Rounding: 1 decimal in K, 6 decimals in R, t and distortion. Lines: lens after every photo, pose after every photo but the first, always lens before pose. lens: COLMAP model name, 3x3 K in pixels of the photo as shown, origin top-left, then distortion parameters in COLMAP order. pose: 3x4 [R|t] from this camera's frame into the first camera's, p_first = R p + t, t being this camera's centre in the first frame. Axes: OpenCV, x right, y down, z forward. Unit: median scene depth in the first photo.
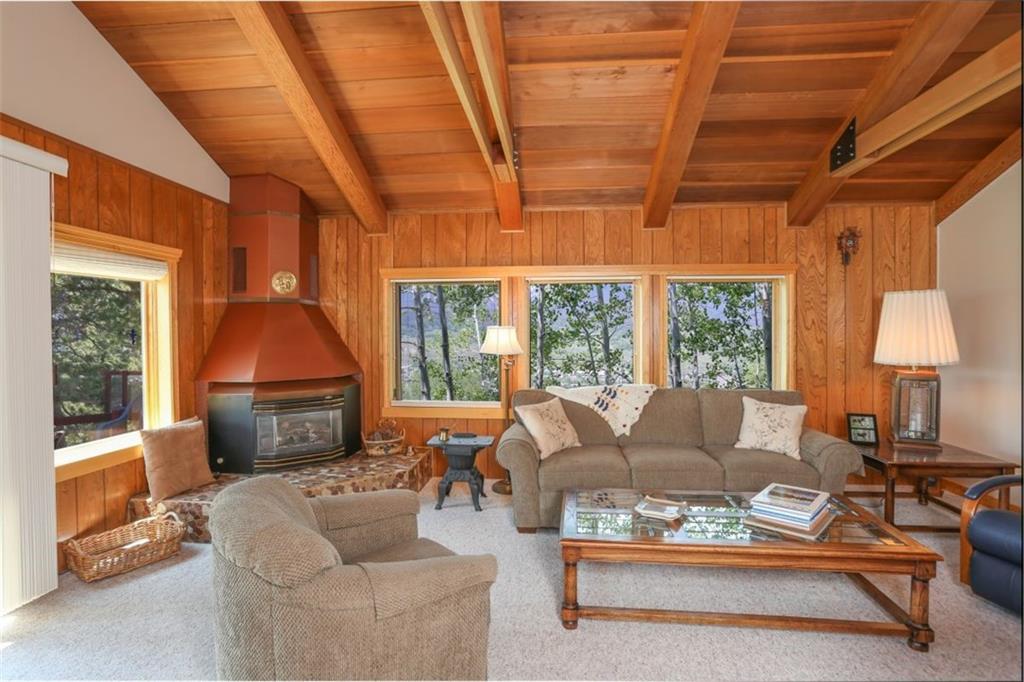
lens RADIAL K [[516.8, 0, 506.9], [0, 516.8, 334.0], [0, 0, 1]] dist [-0.037827, 0.013792]
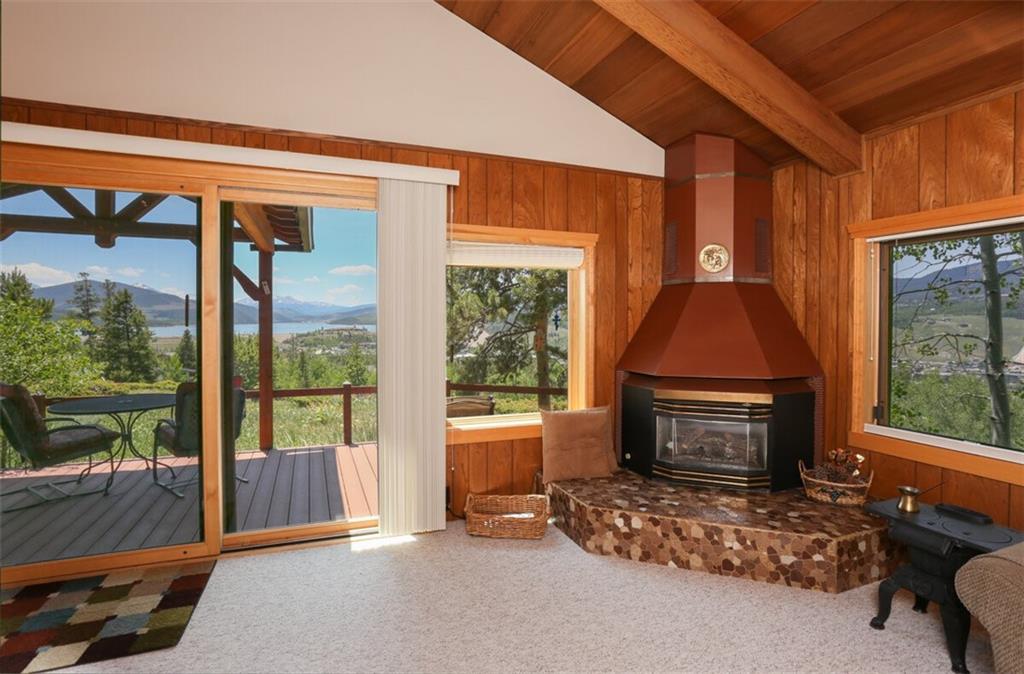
lens RADIAL K [[520.7, 0, 524.1], [0, 520.7, 326.6], [0, 0, 1]] dist [-0.035607, 0.008906]
pose [[0.470855, 0.018066, -0.882025, 0.171873], [-0.005796, 0.999832, 0.017384, -0.003109], [0.882191, -0.003073, 0.470881, 0.368996]]
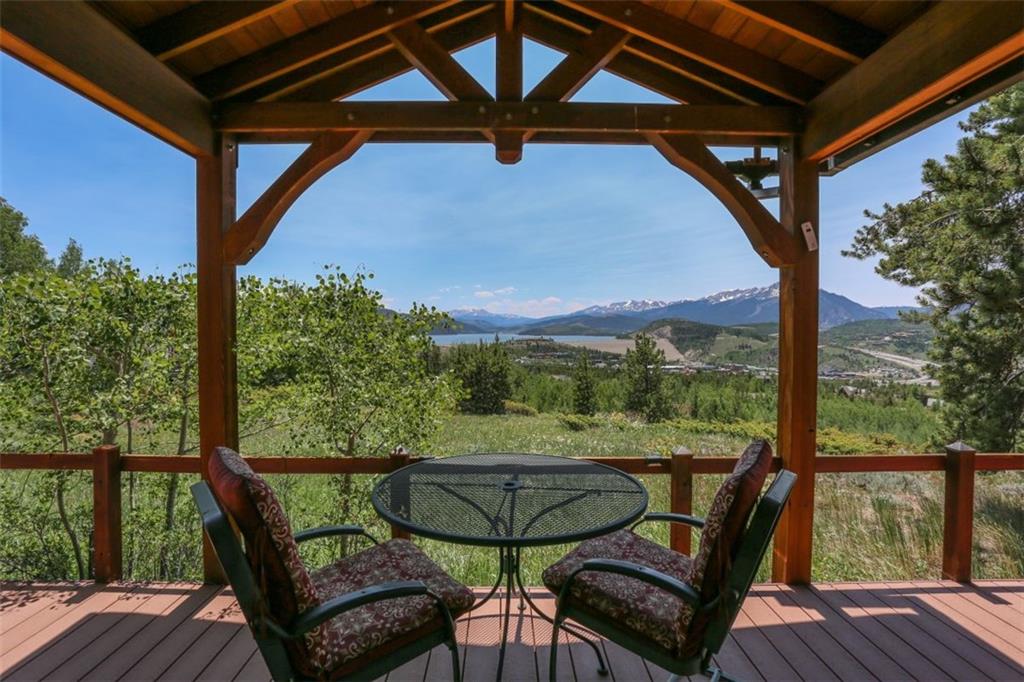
lens RADIAL K [[516.8, 0, 509.6], [0, 516.8, 339.0], [0, 0, 1]] dist [-0.037827, 0.013792]
pose [[0.114941, 0.021775, -0.993134, -0.839269], [-0.001051, 0.999762, 0.021799, 0.034396], [0.993372, -0.001462, 0.114937, -0.043819]]
